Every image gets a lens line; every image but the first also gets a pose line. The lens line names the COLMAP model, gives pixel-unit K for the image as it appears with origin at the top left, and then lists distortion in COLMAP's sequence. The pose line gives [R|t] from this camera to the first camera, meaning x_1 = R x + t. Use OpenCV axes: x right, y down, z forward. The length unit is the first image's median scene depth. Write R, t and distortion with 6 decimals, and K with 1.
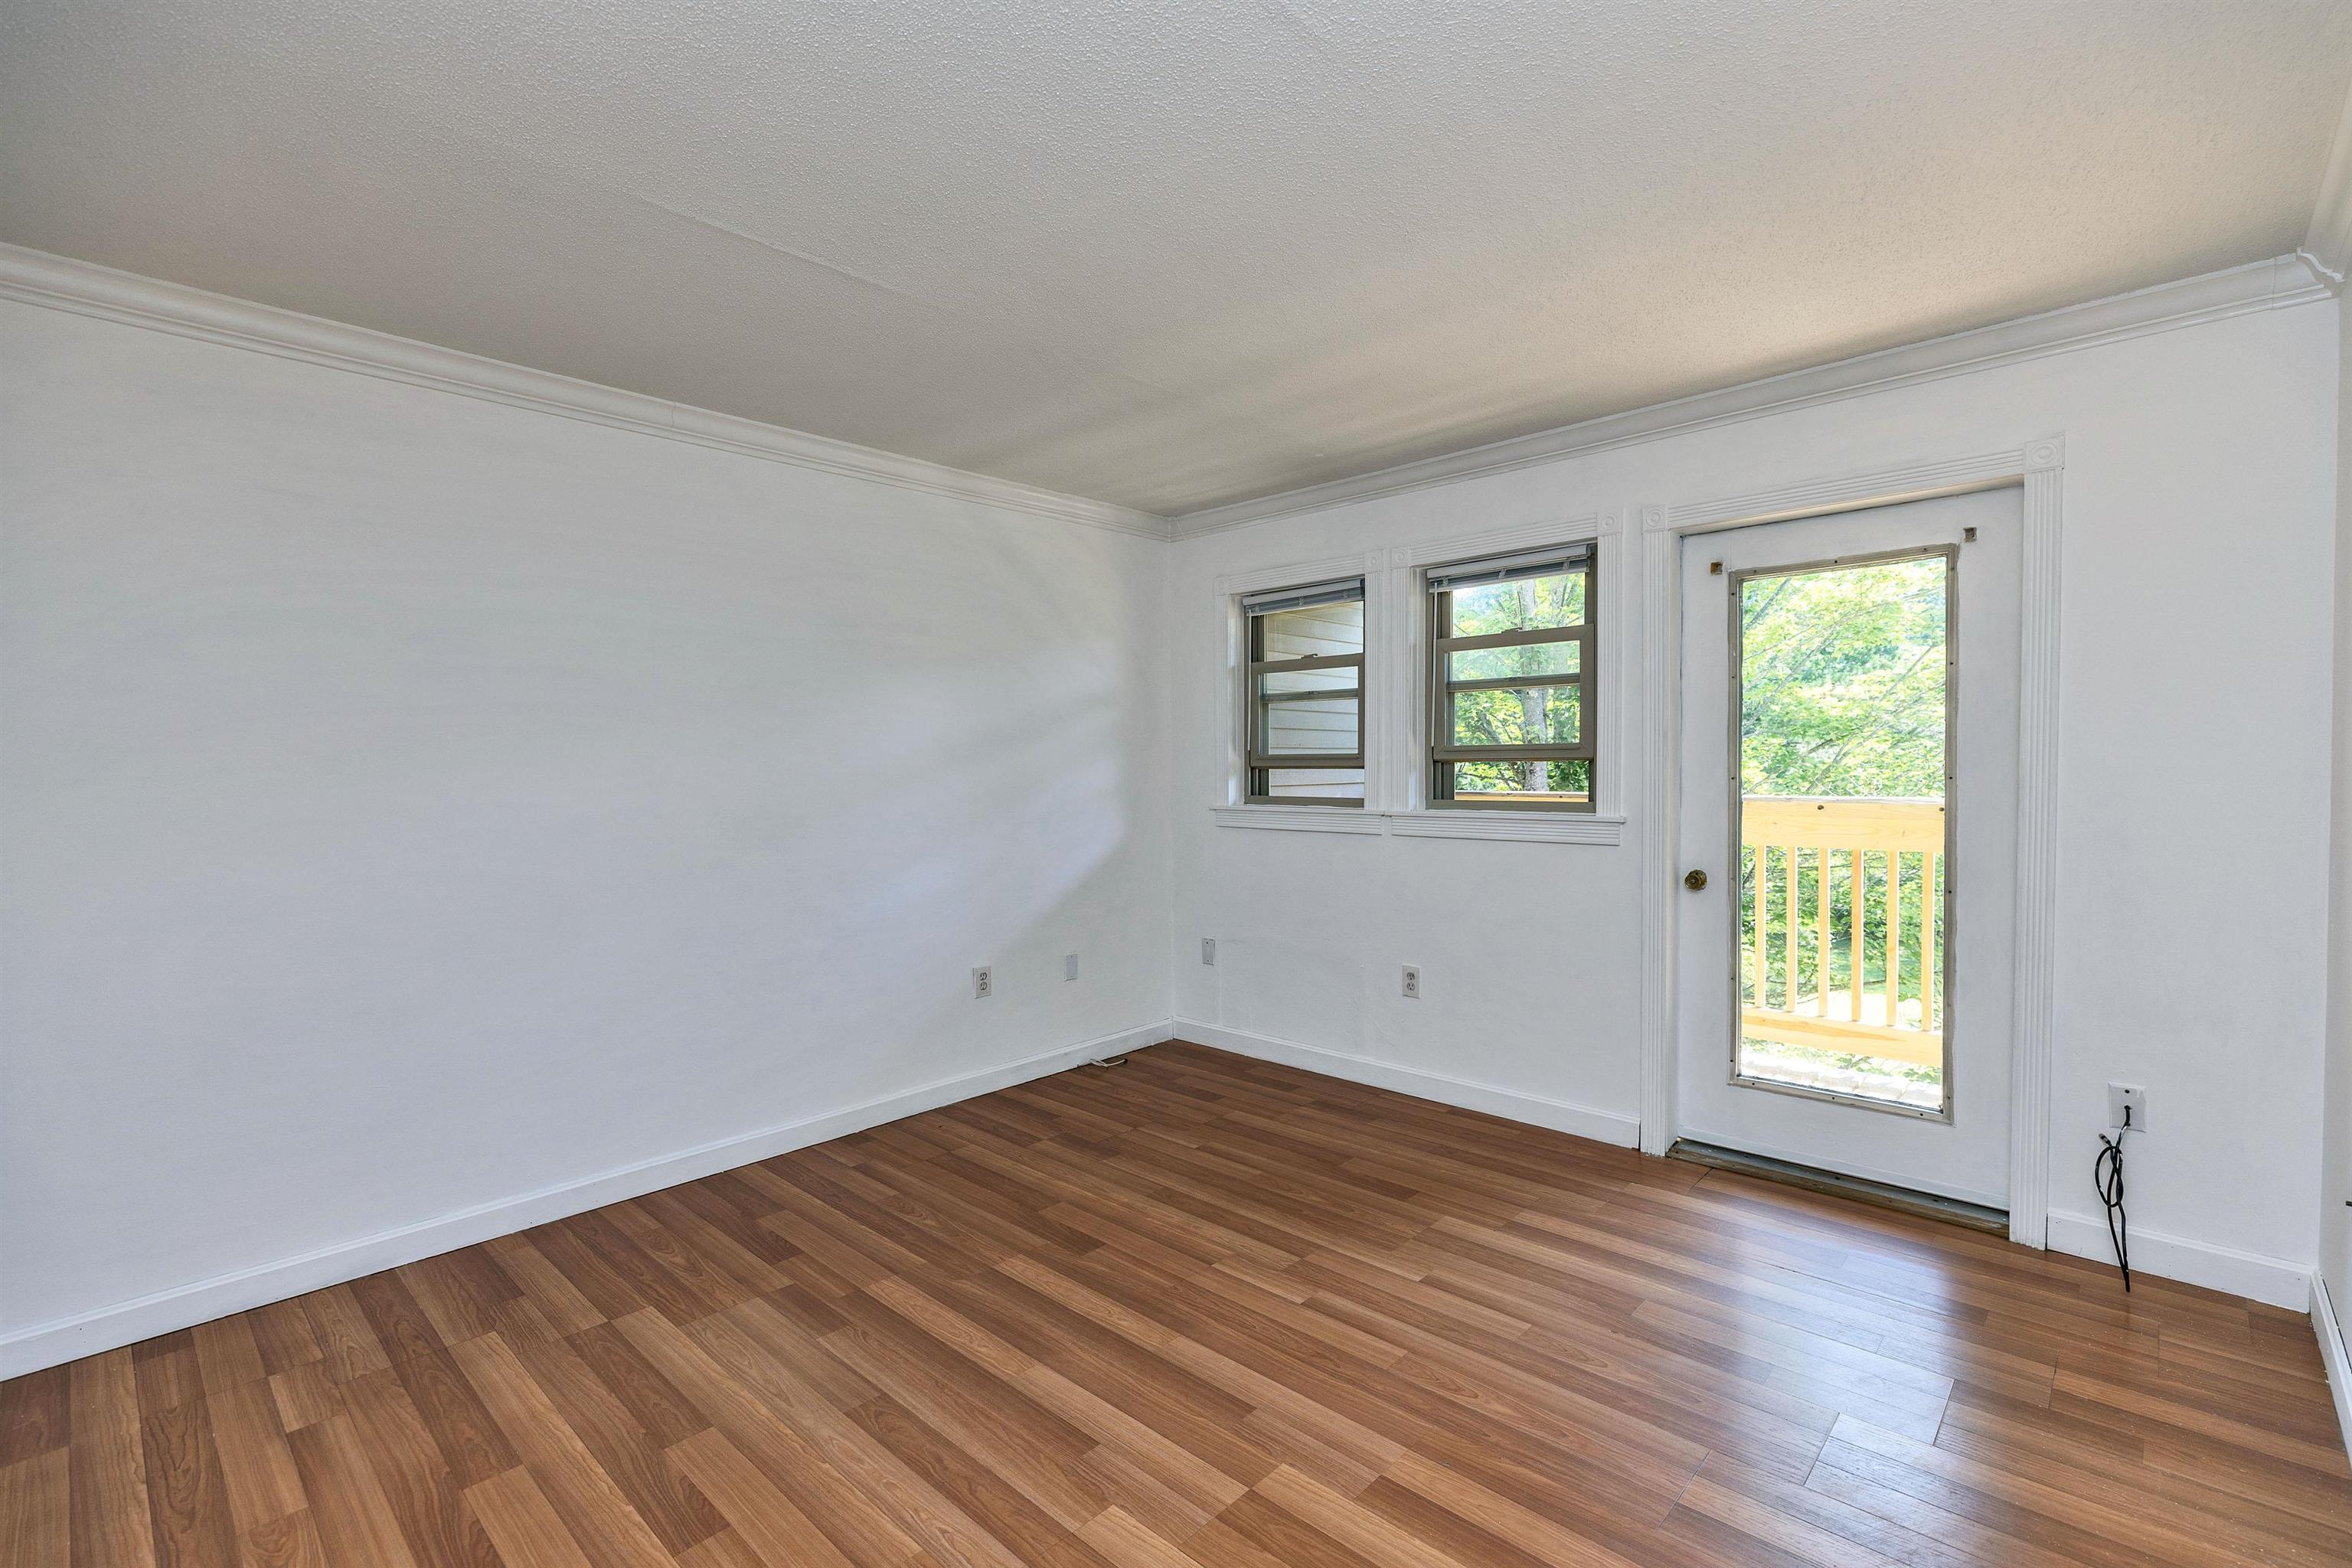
lens RADIAL K [[1044.2, 0, 1178.9], [0, 1044.2, 793.0], [0, 0, 1]] dist [0.003432, -0.001004]
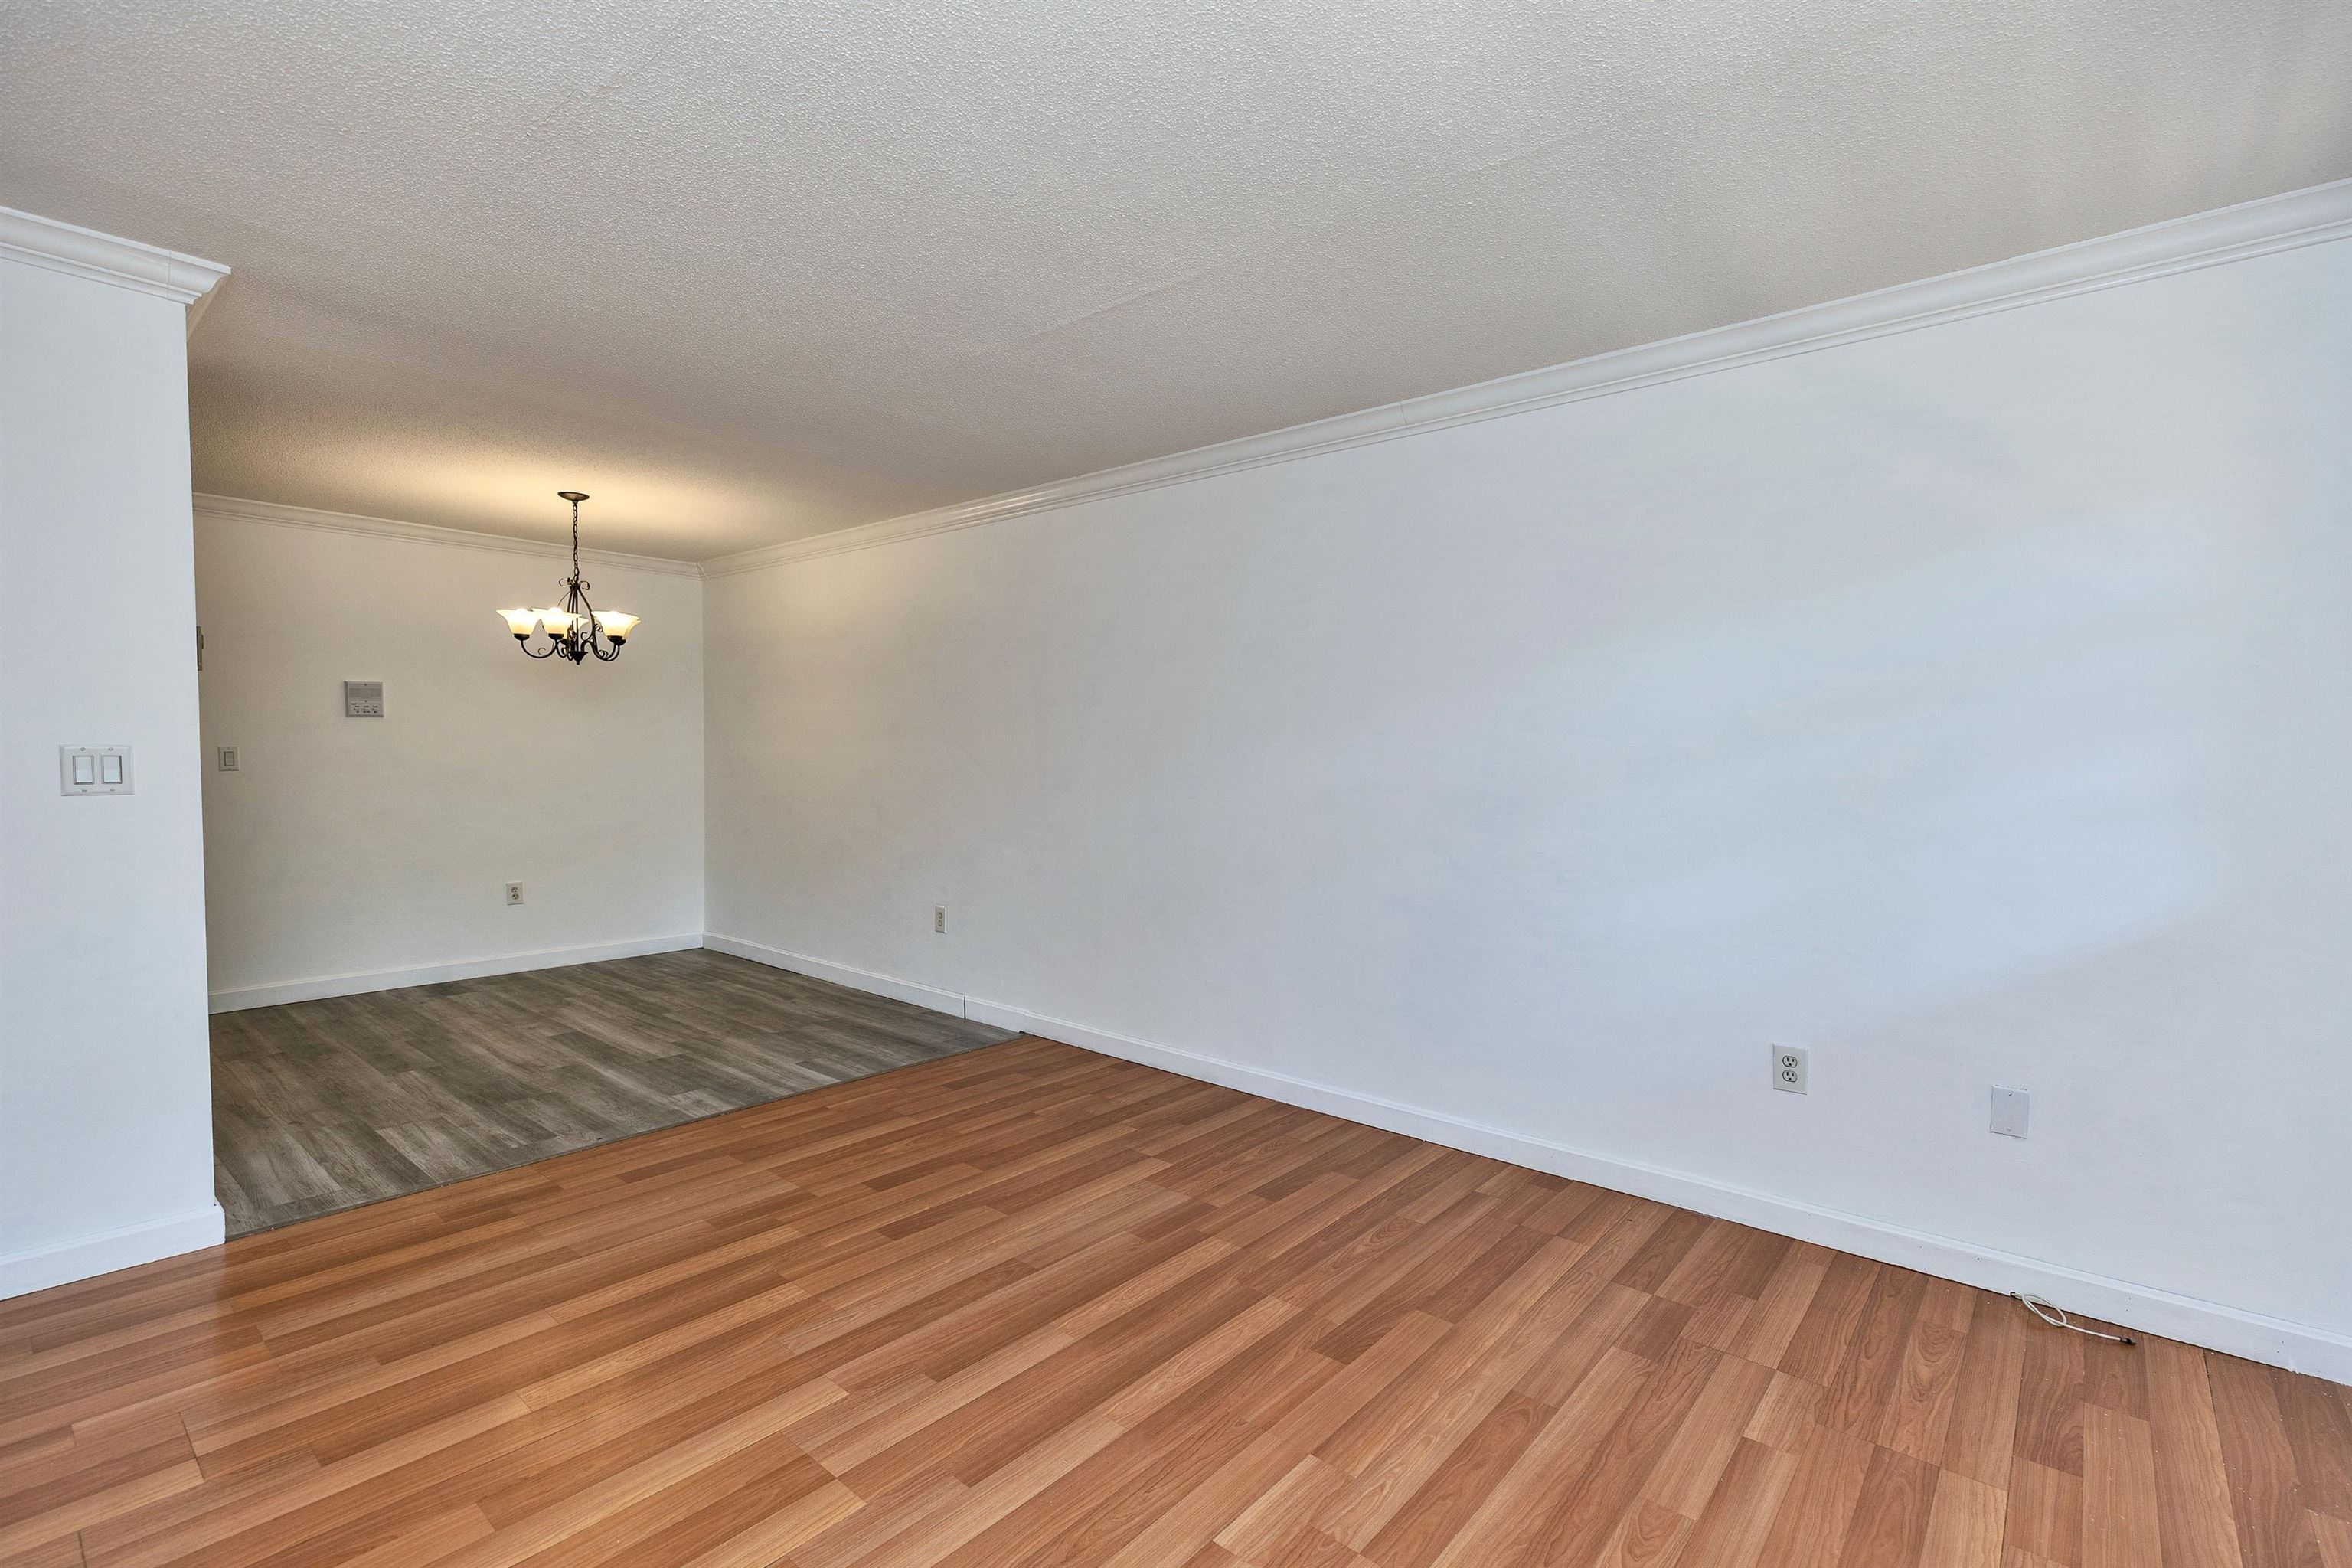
lens RADIAL K [[1069.8, 0, 1166.1], [0, 1069.8, 786.2], [0, 0, 1]] dist [0.006244, -0.000299]
pose [[0.041276, 0.042160, -0.998258, 0.583563], [-0.038198, 0.998446, 0.040589, -0.016866], [0.998417, 0.036456, 0.042823, 0.687911]]
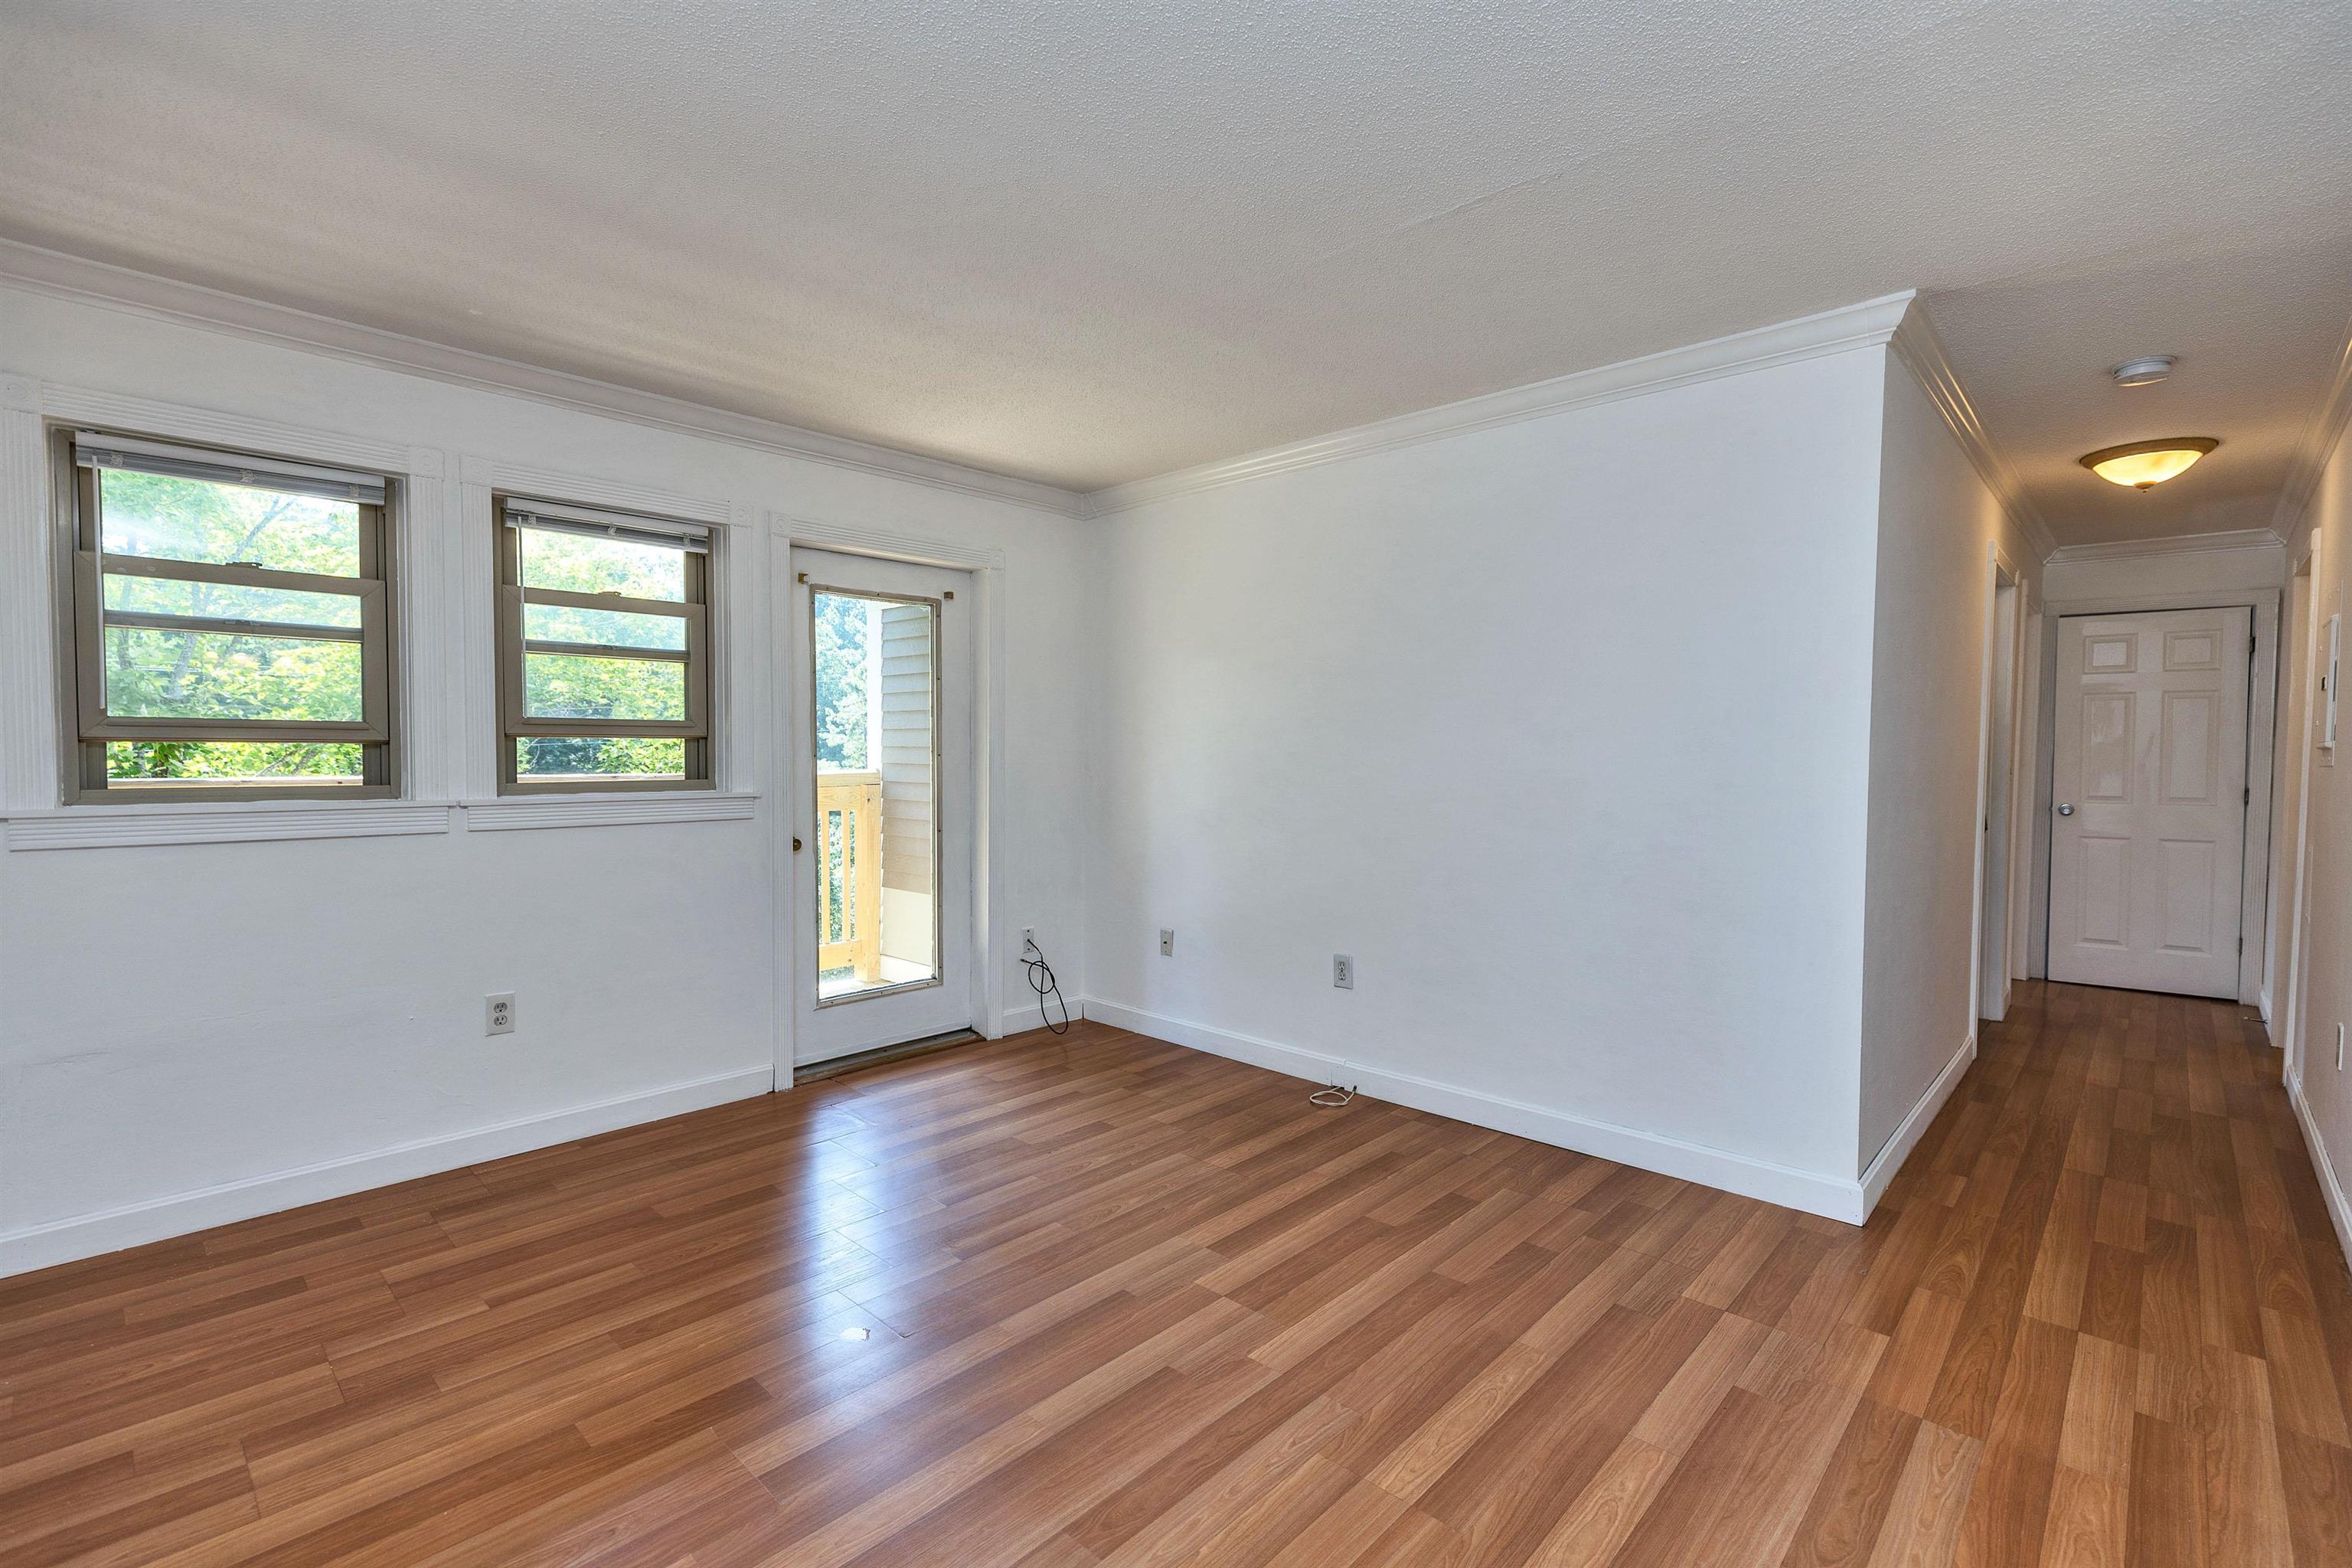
lens RADIAL K [[1046.8, 0, 1176.0], [0, 1046.8, 784.0], [0, 0, 1]] dist [0.001504, 0.000782]
pose [[0.002290, -0.025373, 0.999675, -0.676613], [0.020468, 0.999470, 0.025321, -0.003491], [-0.999788, 0.020404, 0.002808, 0.578178]]
